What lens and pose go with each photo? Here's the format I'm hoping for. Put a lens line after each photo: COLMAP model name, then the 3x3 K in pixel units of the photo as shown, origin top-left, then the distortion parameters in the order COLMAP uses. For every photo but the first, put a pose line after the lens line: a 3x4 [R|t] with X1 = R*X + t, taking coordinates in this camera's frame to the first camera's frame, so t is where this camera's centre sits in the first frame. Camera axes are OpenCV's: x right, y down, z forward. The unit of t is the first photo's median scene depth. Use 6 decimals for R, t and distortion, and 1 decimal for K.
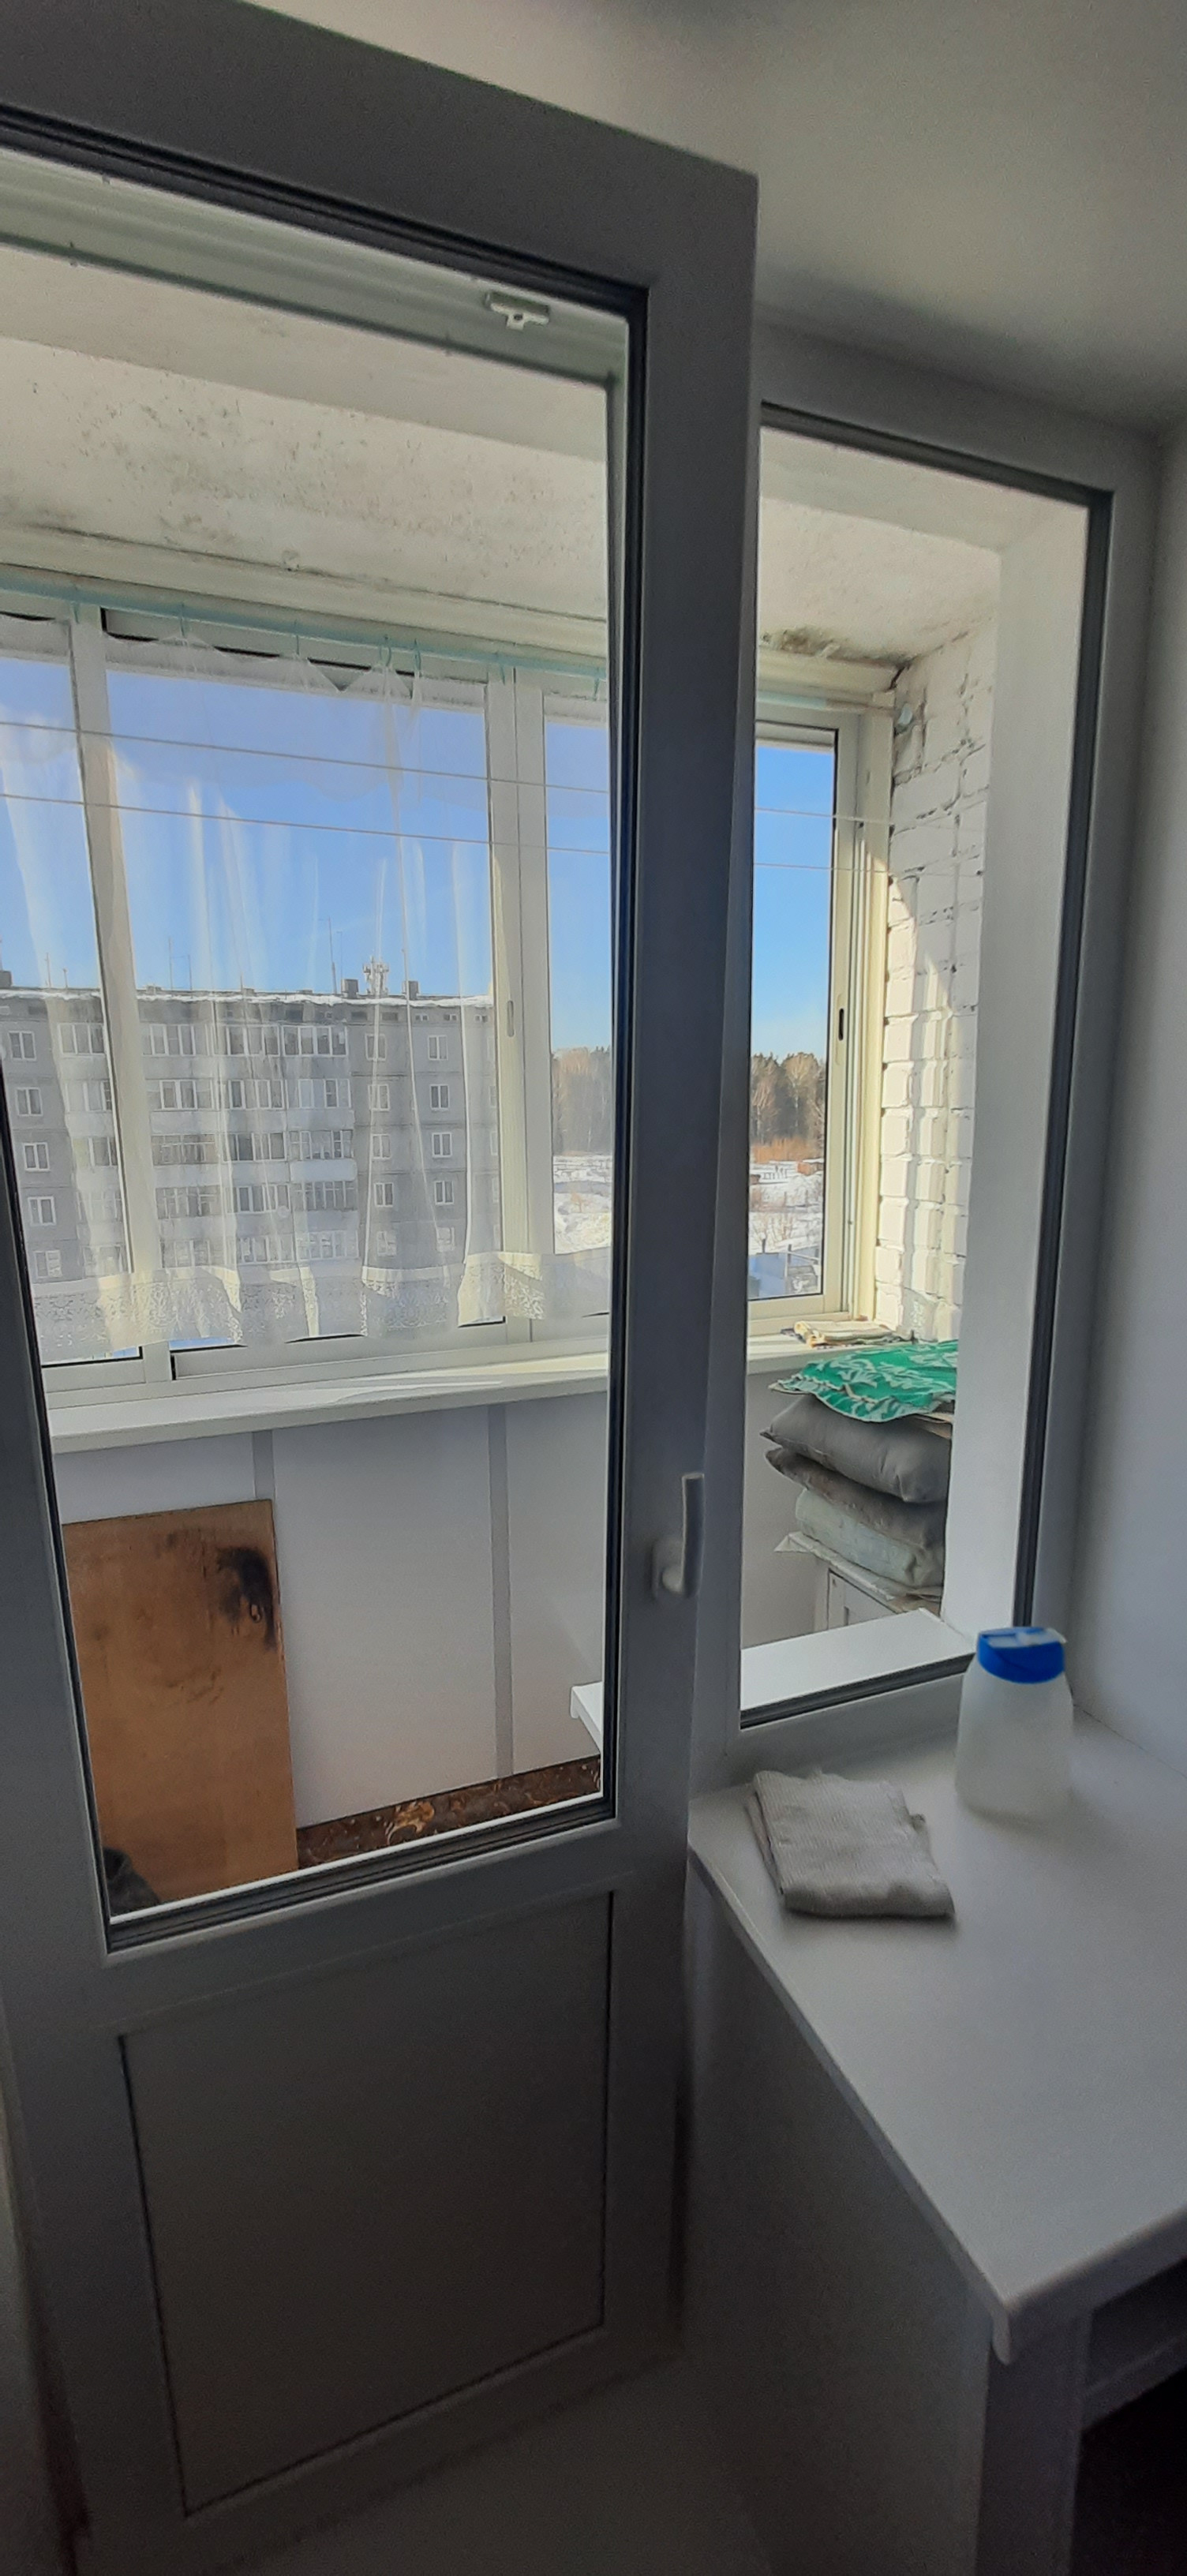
lens RADIAL K [[1012.2, 0, 578.5], [0, 1012.2, 1296.1], [0, 0, 1]] dist [-0.006084, 0.000177]
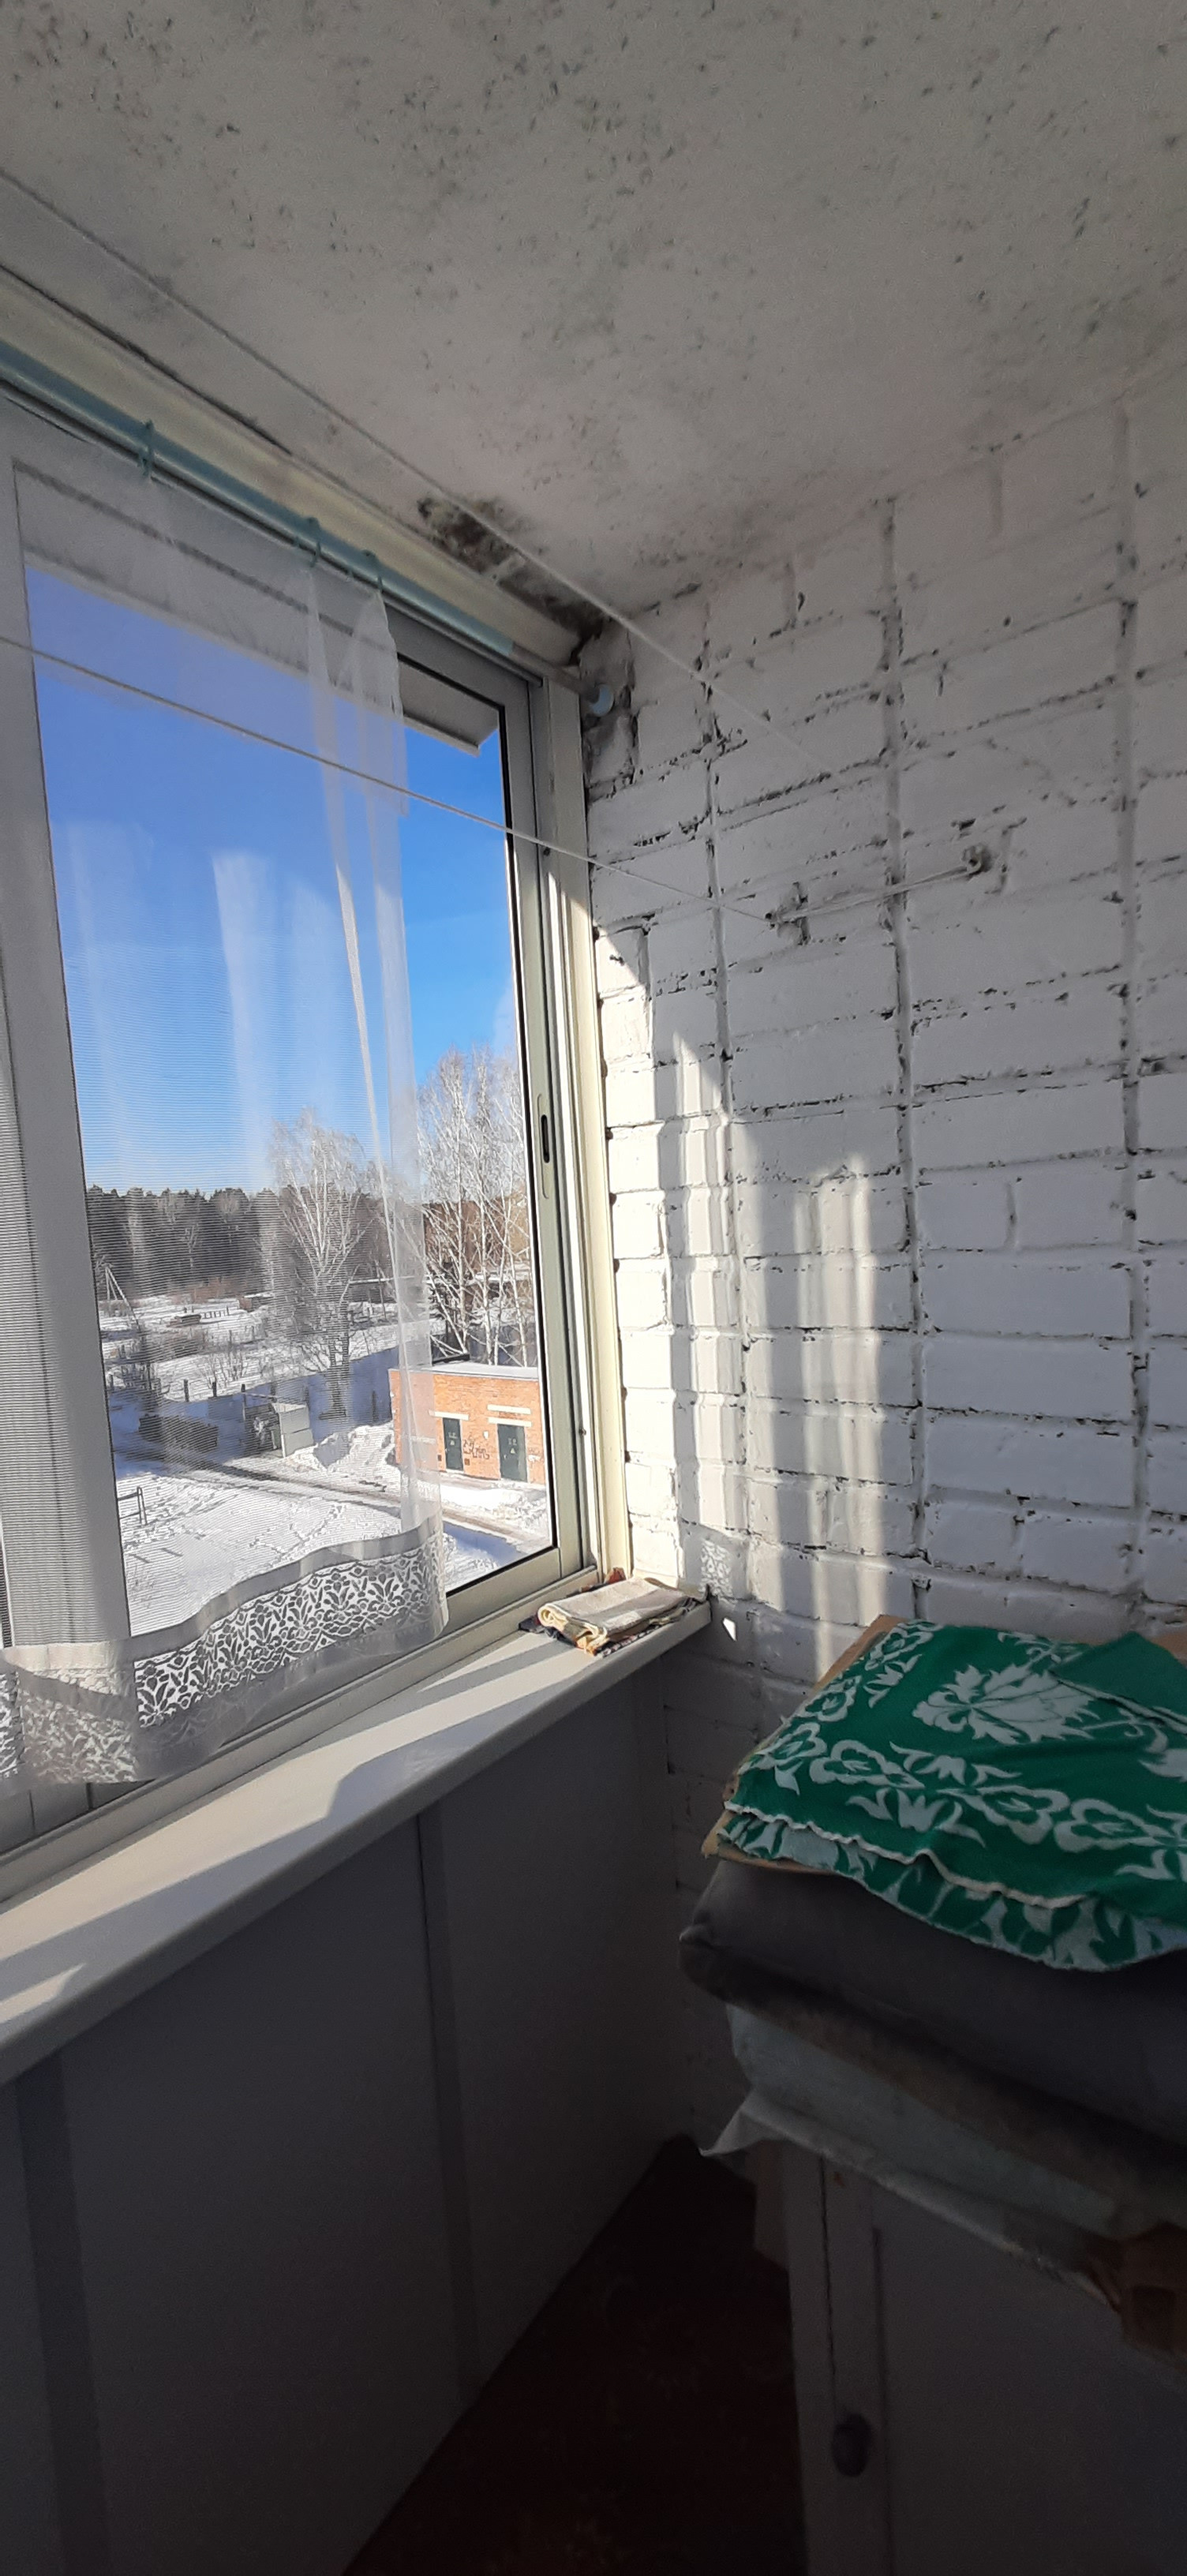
lens RADIAL K [[1012.2, 0, 578.5], [0, 1012.2, 1296.1], [0, 0, 1]] dist [-0.006084, 0.000177]
pose [[0.856088, -0.077582, 0.510973, -0.071640], [0.142600, 0.985749, -0.089244, -0.111039], [-0.496768, 0.149266, 0.854951, 0.463416]]
